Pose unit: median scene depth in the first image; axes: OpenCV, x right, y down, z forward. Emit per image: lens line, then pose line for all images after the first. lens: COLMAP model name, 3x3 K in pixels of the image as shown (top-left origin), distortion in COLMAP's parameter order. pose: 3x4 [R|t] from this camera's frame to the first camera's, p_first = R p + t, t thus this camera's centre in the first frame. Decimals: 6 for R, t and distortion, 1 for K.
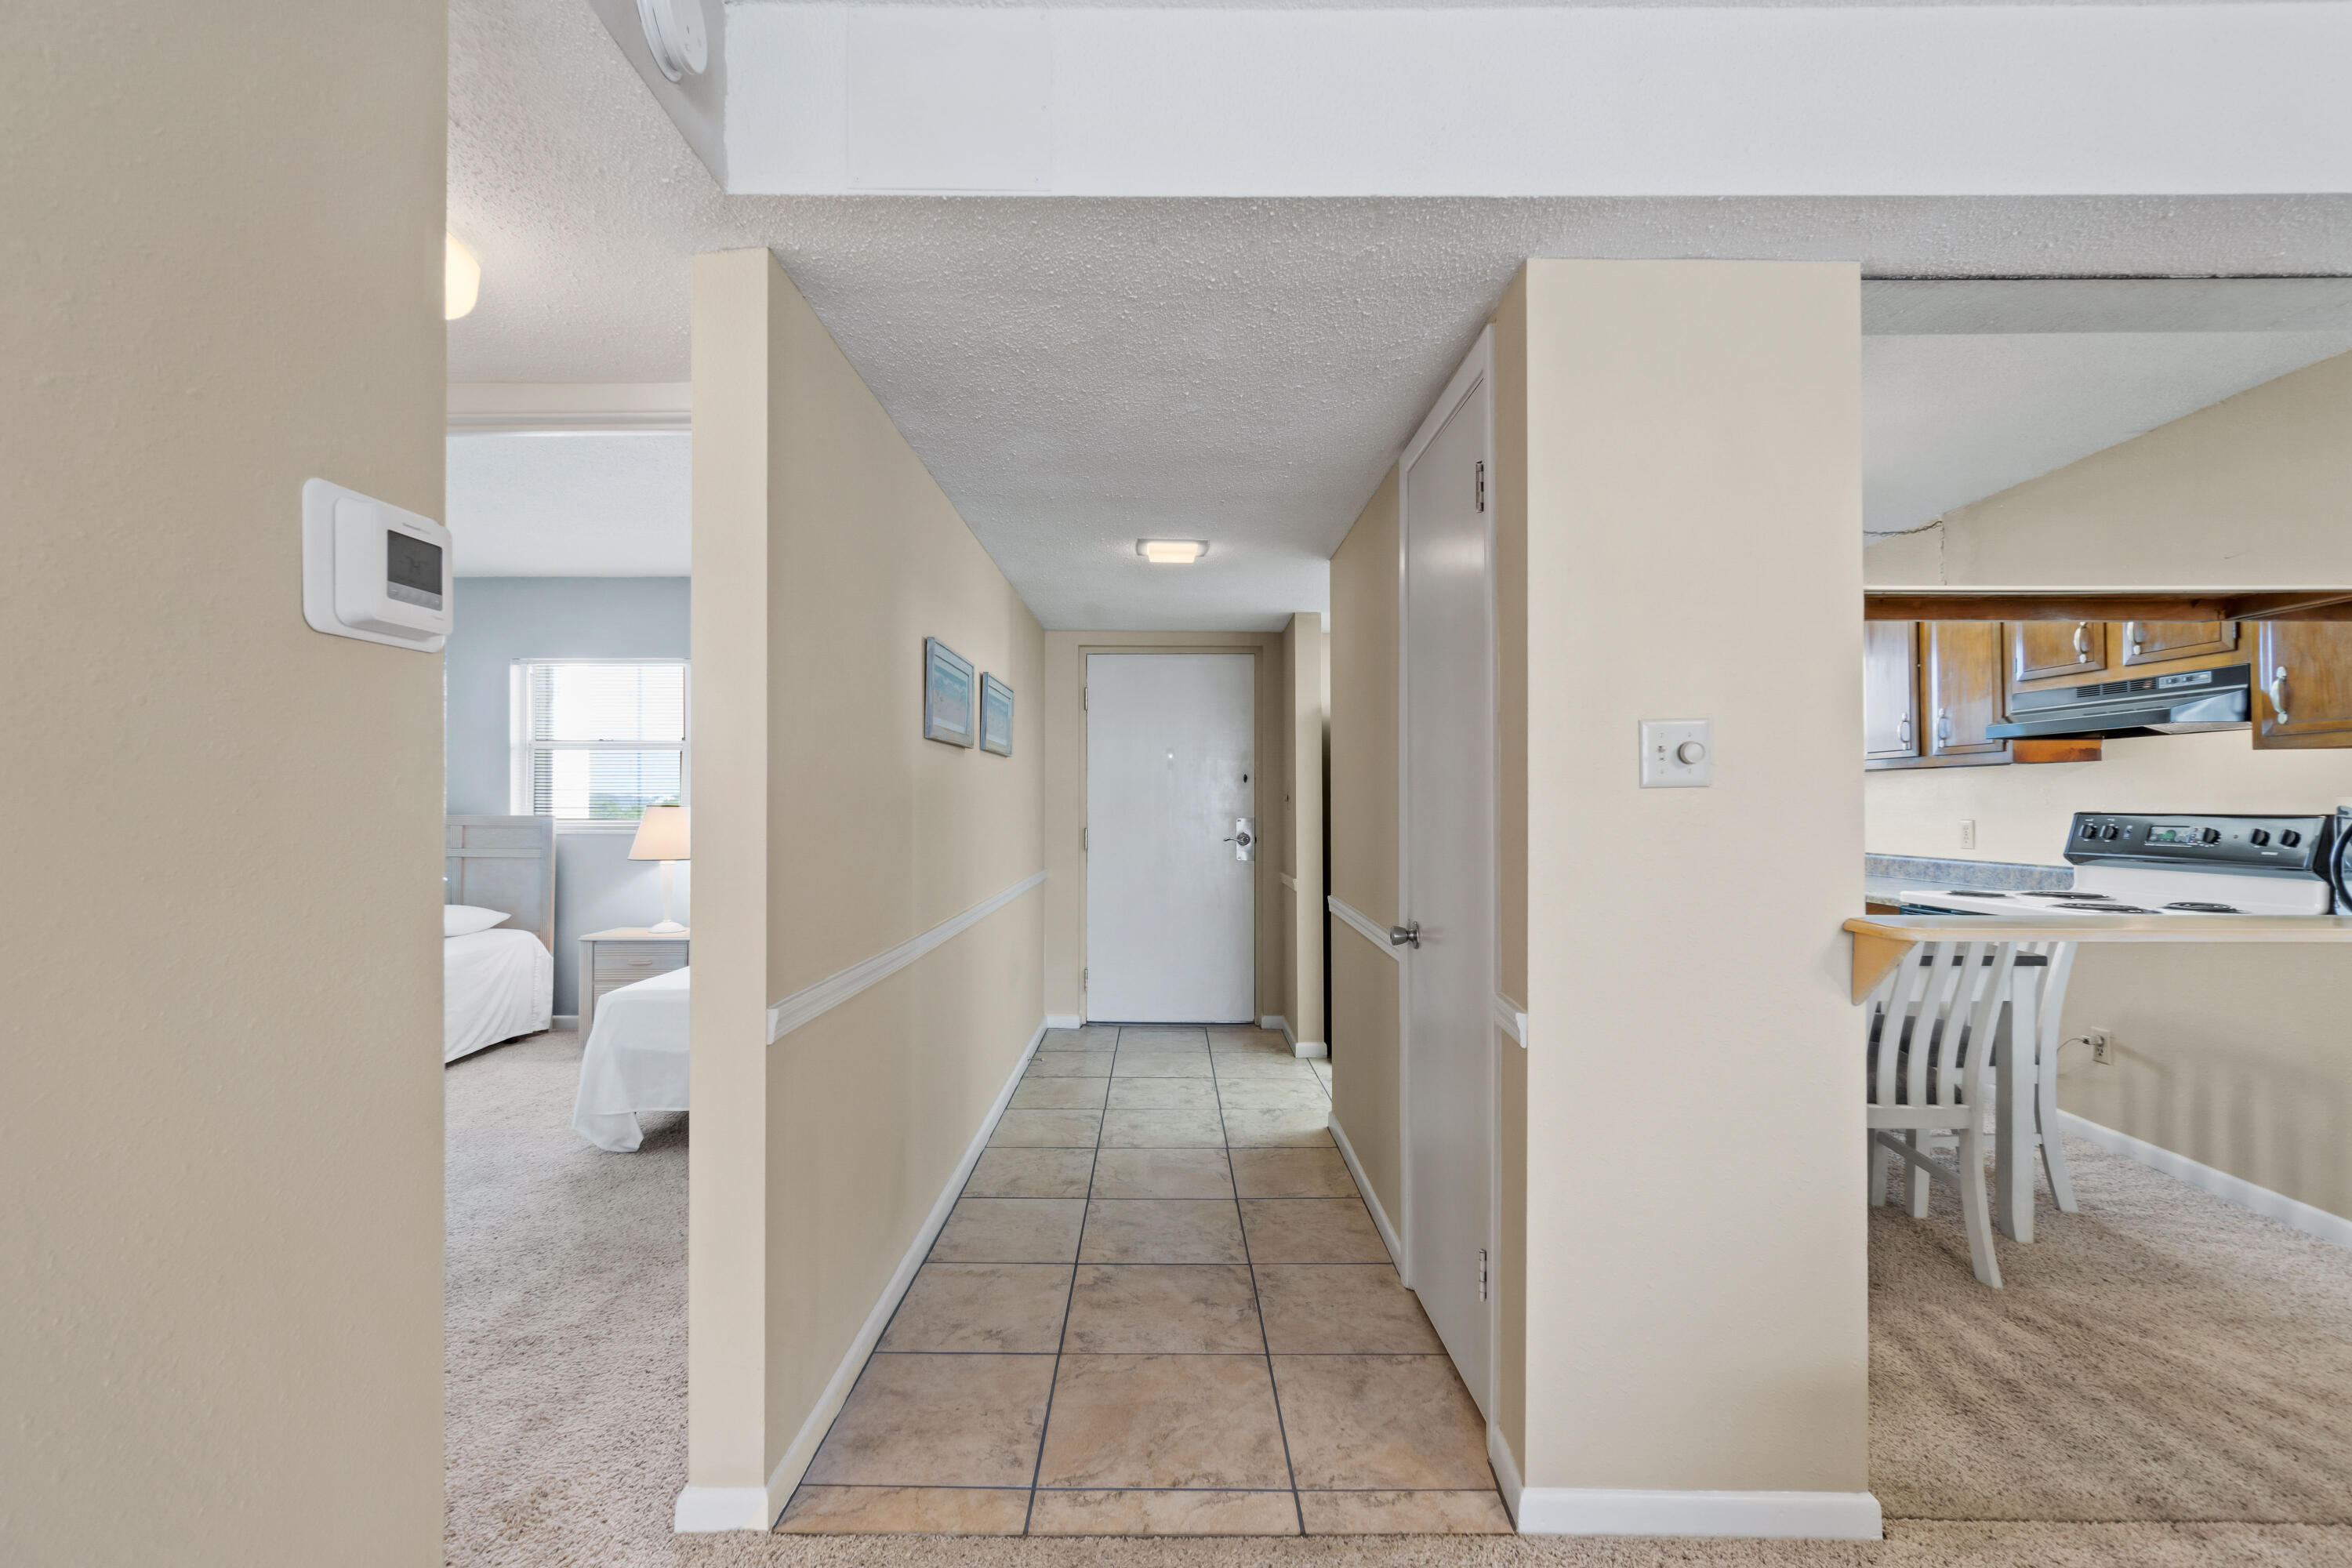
lens RADIAL K [[1017.6, 0, 1176.0], [0, 1017.6, 784.0], [0, 0, 1]] dist [-0.001820, -0.000371]
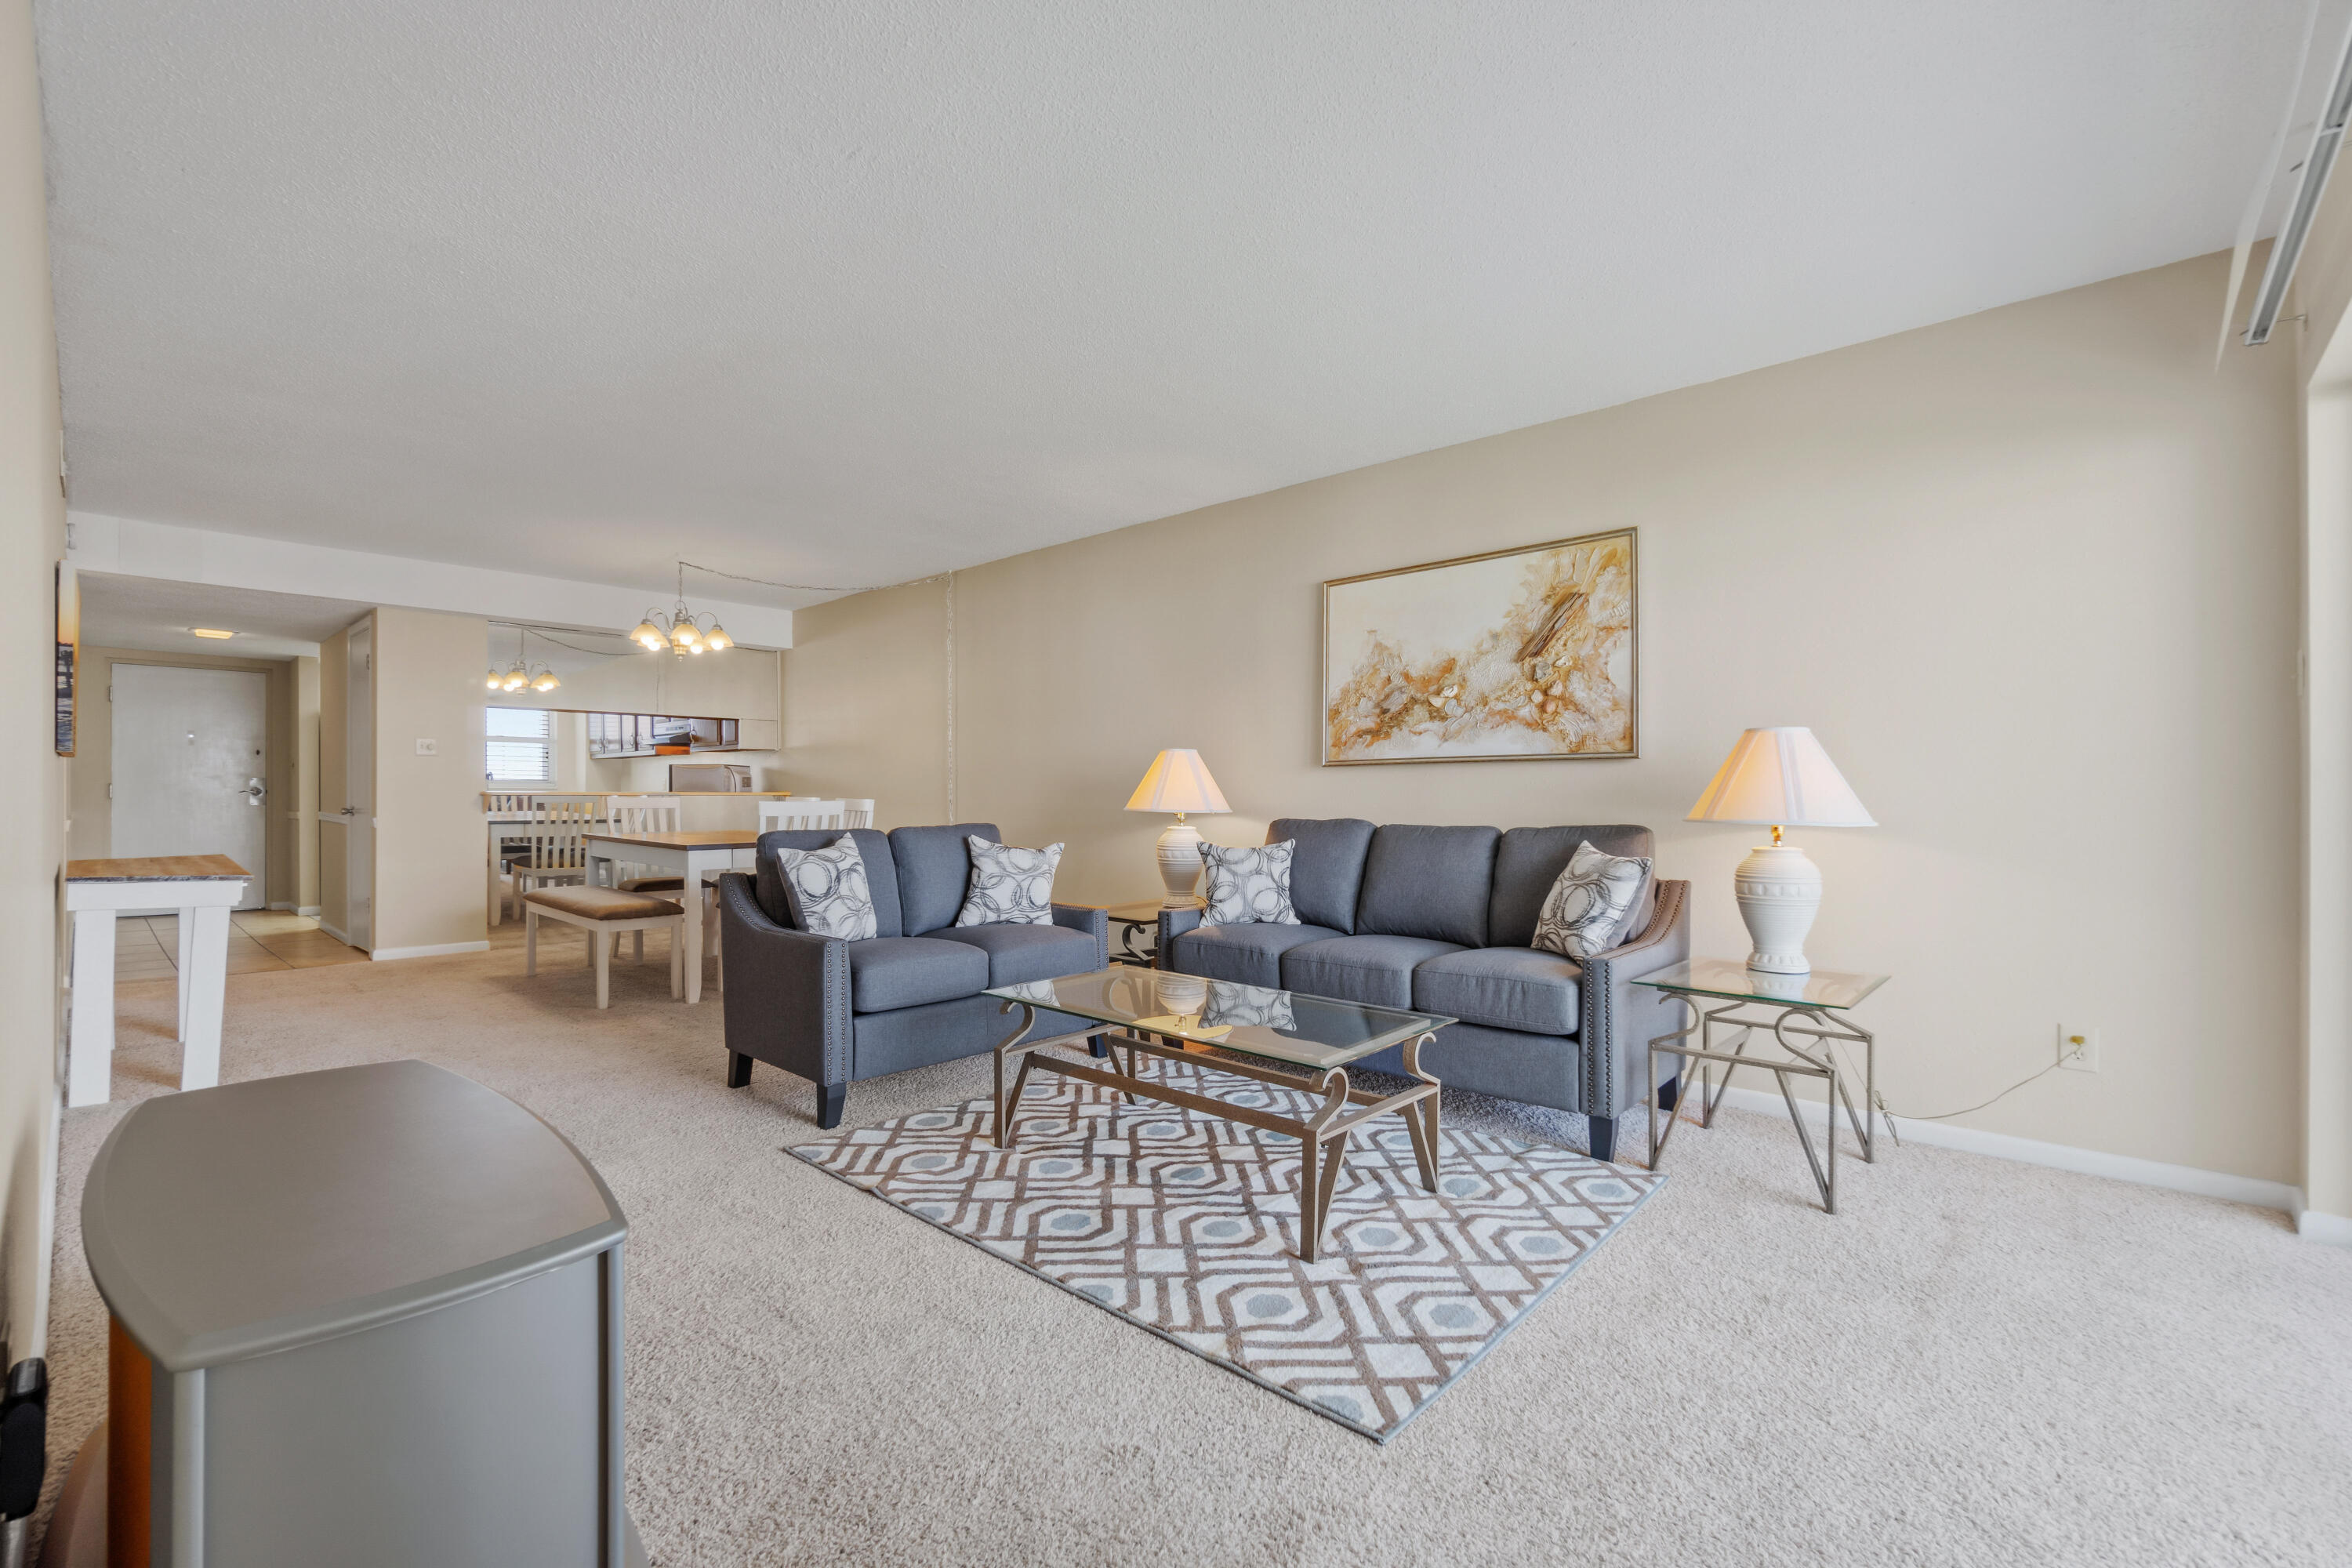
lens RADIAL K [[1014.5, 0, 1166.1], [0, 1014.5, 794.5], [0, 0, 1]] dist [-0.001537, -0.000419]
pose [[0.685242, -0.000150, 0.728316, -0.214658], [-0.015473, 0.999771, 0.014764, 0.029187], [-0.728151, -0.021386, 0.685083, -2.141651]]
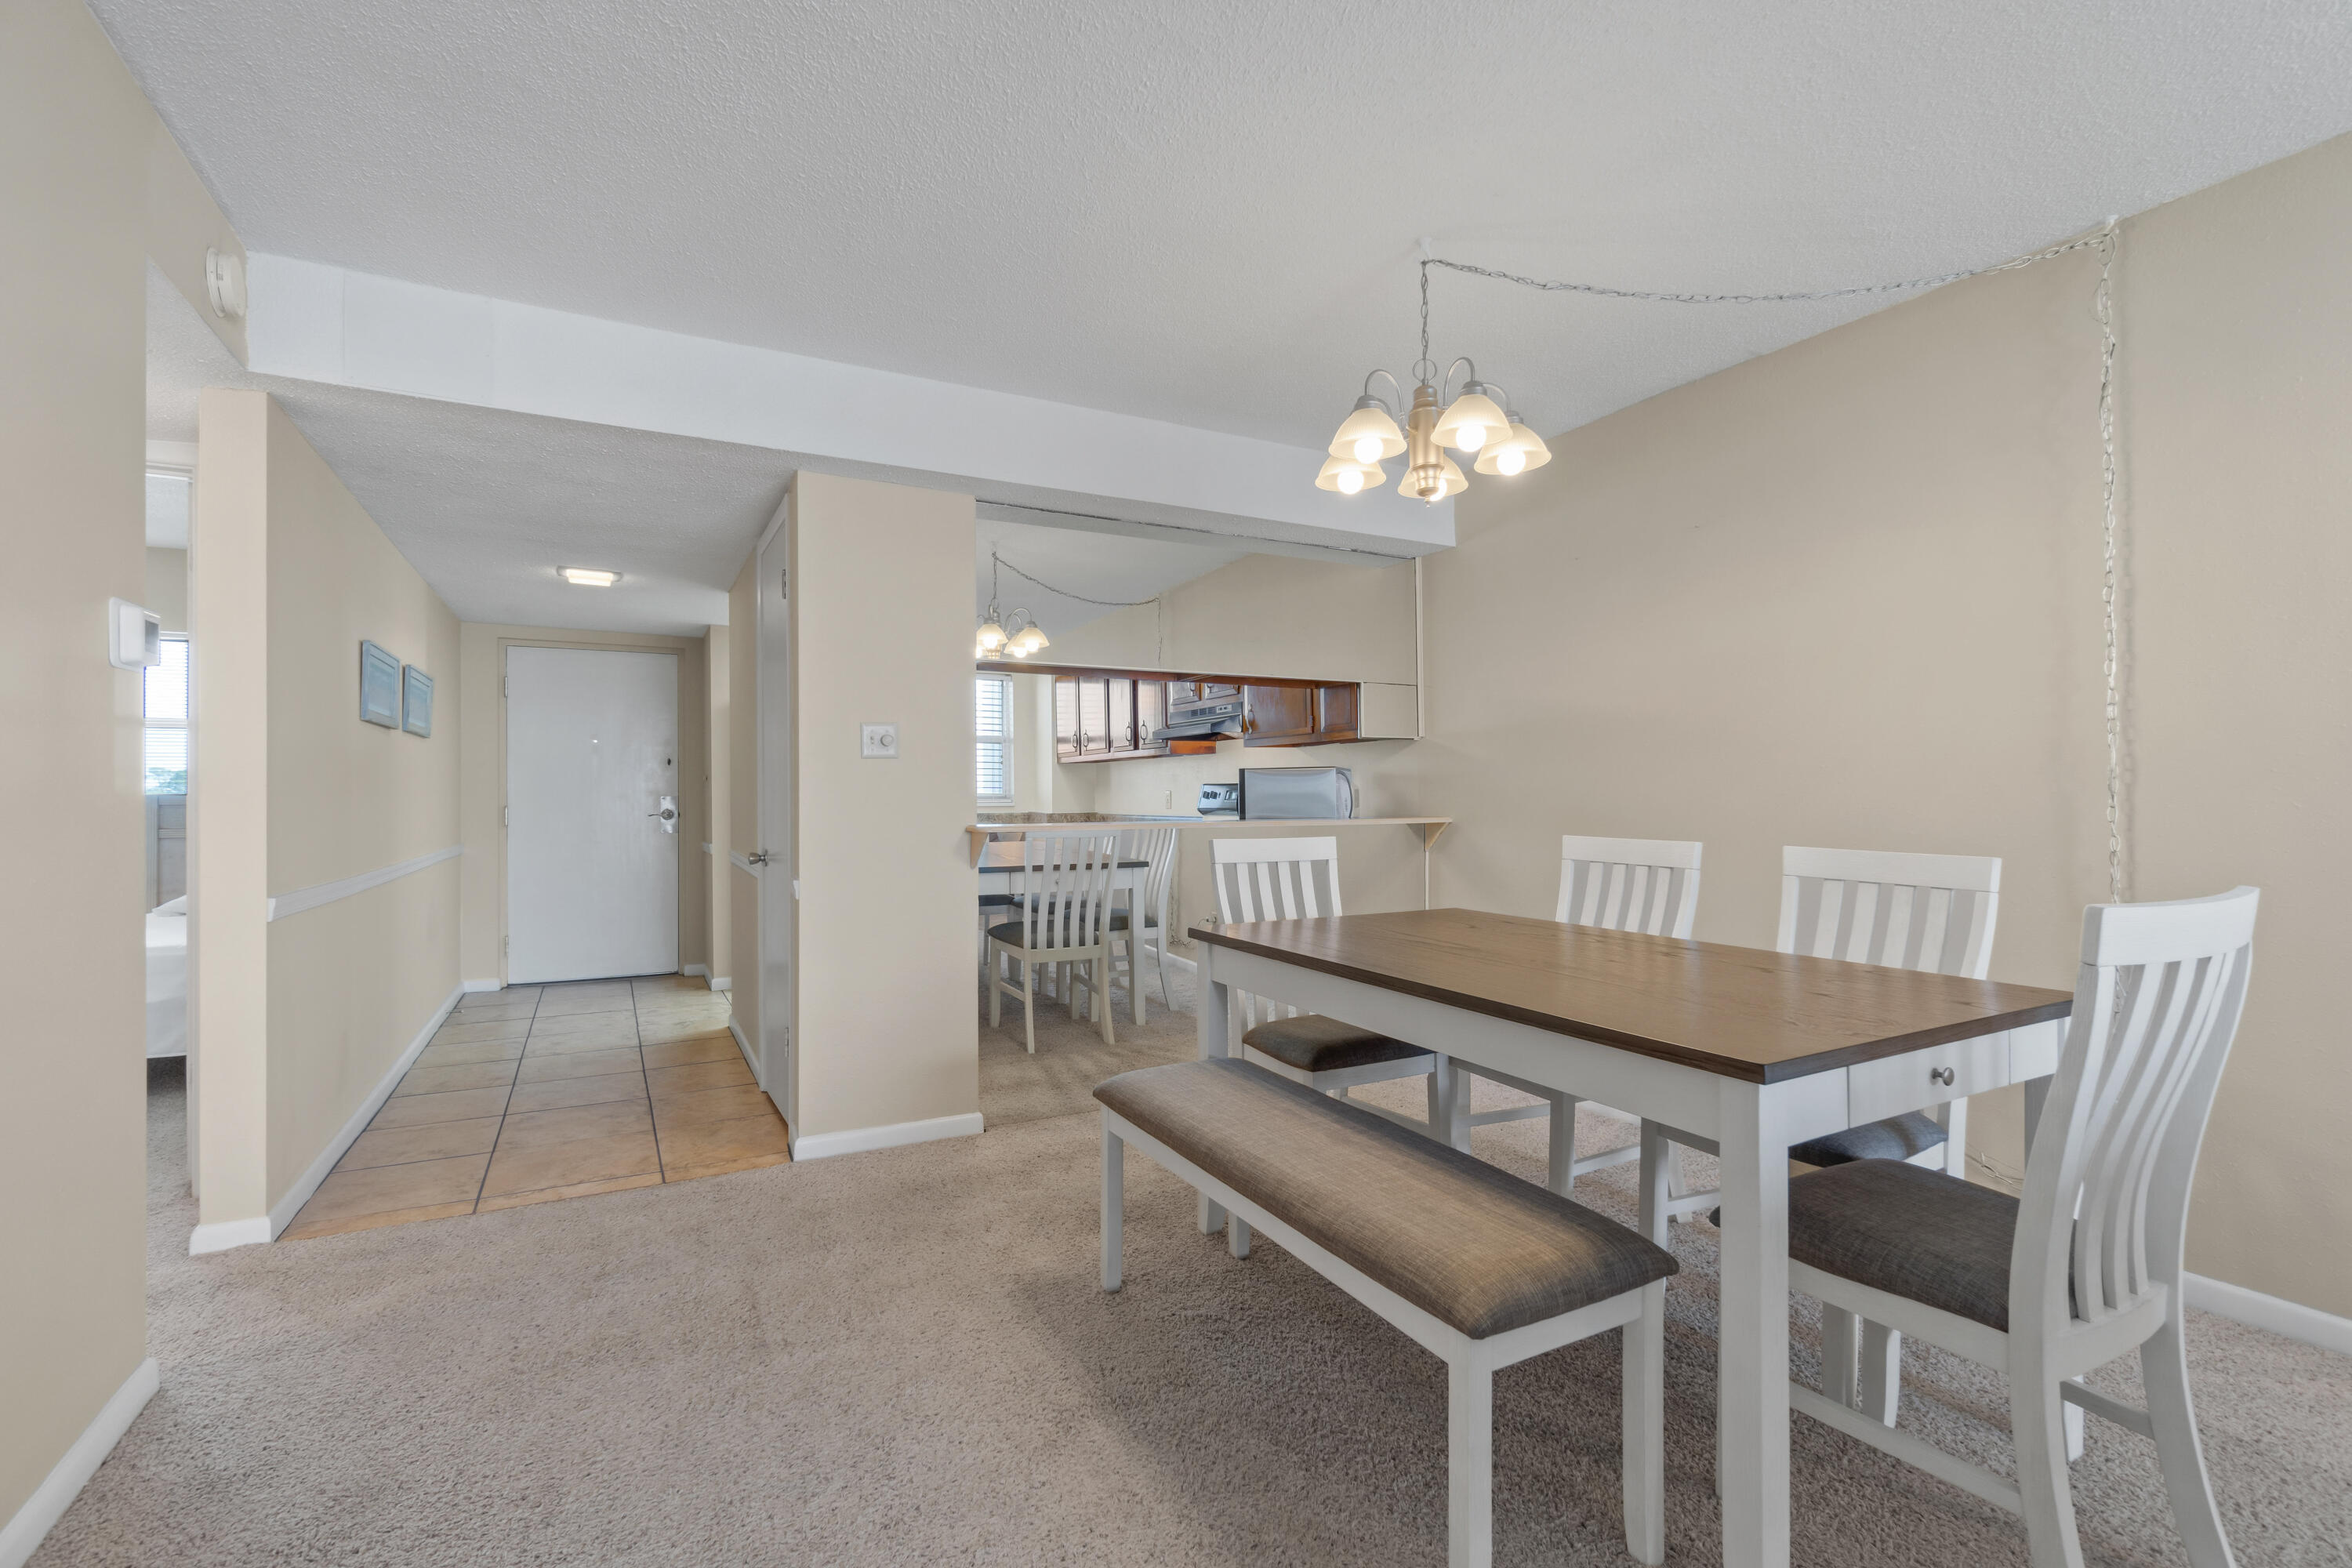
lens RADIAL K [[1036.0, 0, 1172.0], [0, 1036.0, 789.6], [0, 0, 1]] dist [-0.001700, -0.000587]
pose [[0.882244, -0.001603, 0.470791, 0.036168], [-0.003179, 0.999951, 0.009362, 0.025818], [-0.470783, -0.009757, 0.882195, -0.602807]]
